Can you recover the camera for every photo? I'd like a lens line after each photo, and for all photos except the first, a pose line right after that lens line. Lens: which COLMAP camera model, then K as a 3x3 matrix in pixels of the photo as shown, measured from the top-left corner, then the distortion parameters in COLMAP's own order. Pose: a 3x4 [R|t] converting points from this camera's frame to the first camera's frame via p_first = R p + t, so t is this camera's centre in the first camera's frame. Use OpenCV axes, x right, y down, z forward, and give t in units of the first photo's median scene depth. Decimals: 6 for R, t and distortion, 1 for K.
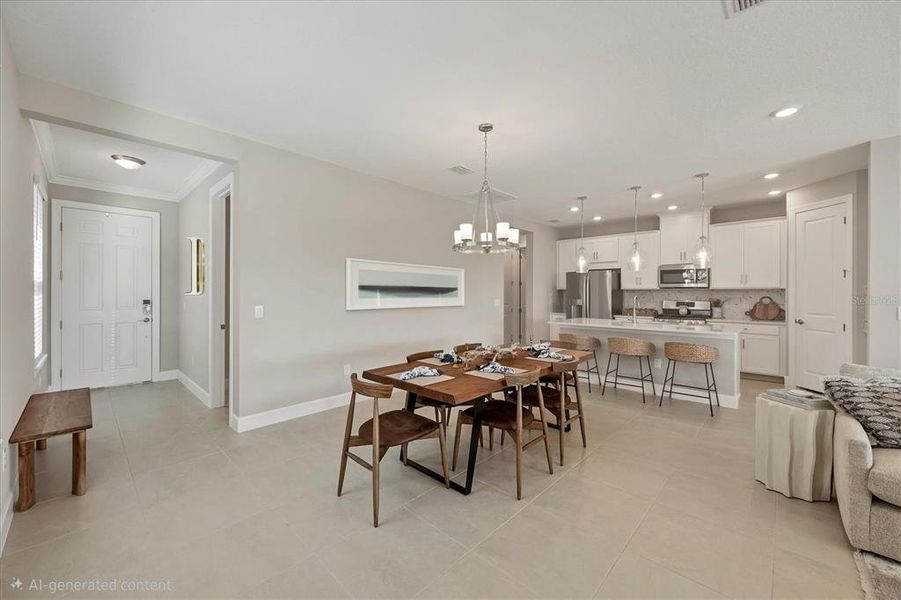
lens RADIAL K [[351.8, 0, 455.5], [0, 351.8, 293.4], [0, 0, 1]] dist [-0.001374, -0.001555]
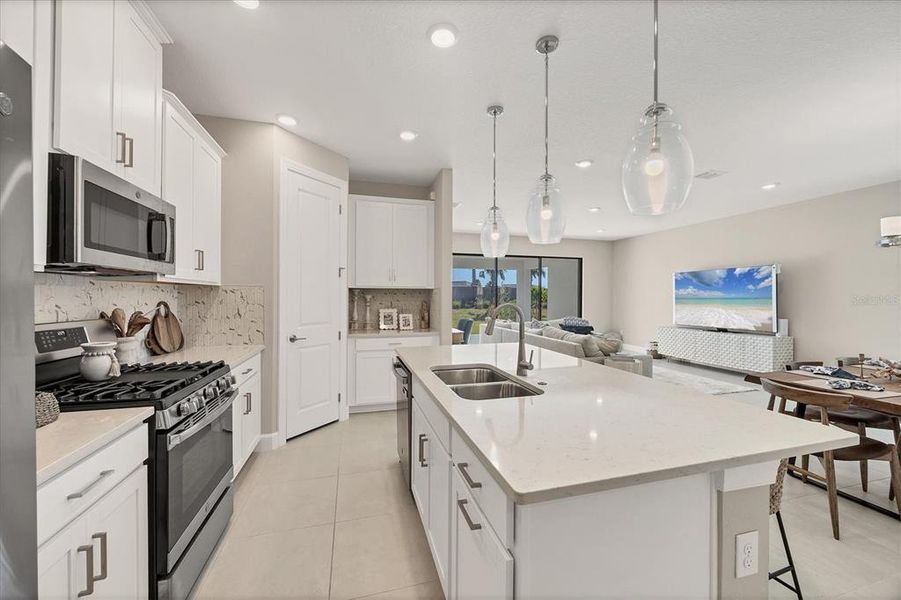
lens RADIAL K [[351.8, 0, 450.9], [0, 351.8, 292.3], [0, 0, 1]] dist [-0.001374, -0.001555]
pose [[-0.859948, 0.001778, 0.510379, 0.340193], [-0.005210, 0.999911, -0.012261, 0.001397], [-0.510356, -0.013203, -0.859862, 1.212163]]
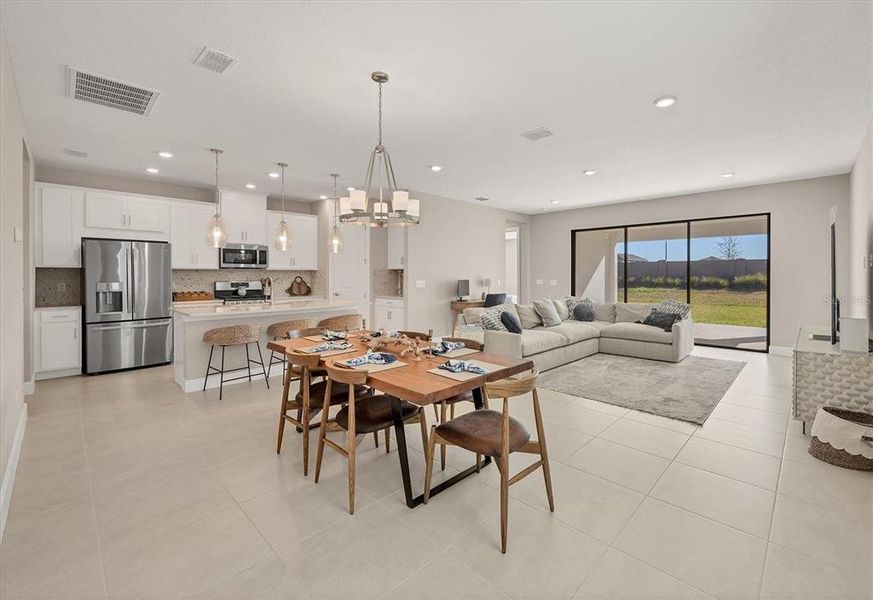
lens RADIAL K [[375.6, 0, 457.9], [0, 375.6, 276.5], [0, 0, 1]] dist [-0.002974, 0.001559]
pose [[0.003025, -0.006461, 0.999975, -0.444522], [0.000473, 0.999979, 0.006459, 0.001071], [-0.999995, 0.000454, 0.003028, 0.438101]]
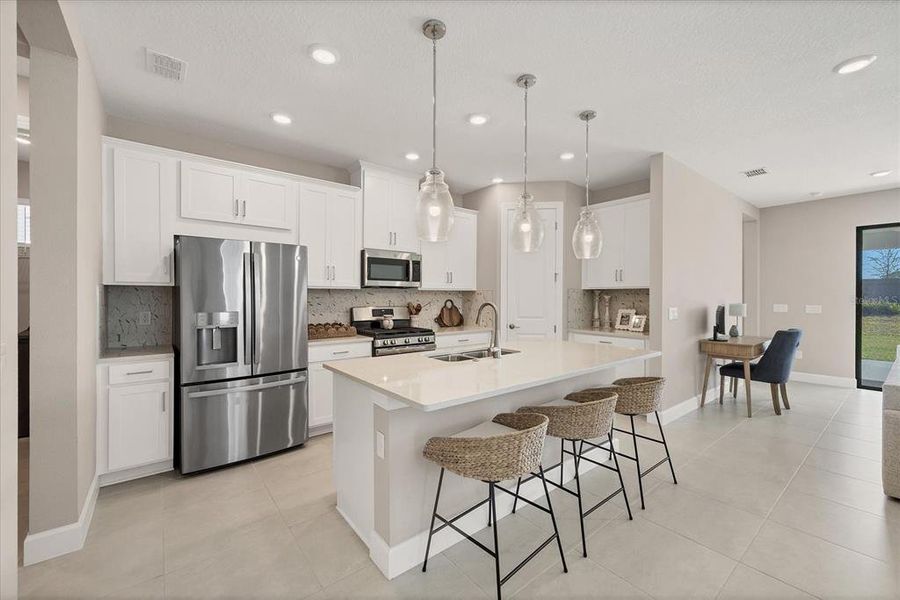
lens RADIAL K [[367.5, 0, 446.7], [0, 367.5, 295.5], [0, 0, 1]] dist [0.010081, -0.000813]
pose [[0.150933, -0.000062, 0.988544, -0.010767], [-0.000874, 1.000000, 0.000196, -0.001074], [-0.988544, -0.000894, 0.150933, 0.878324]]
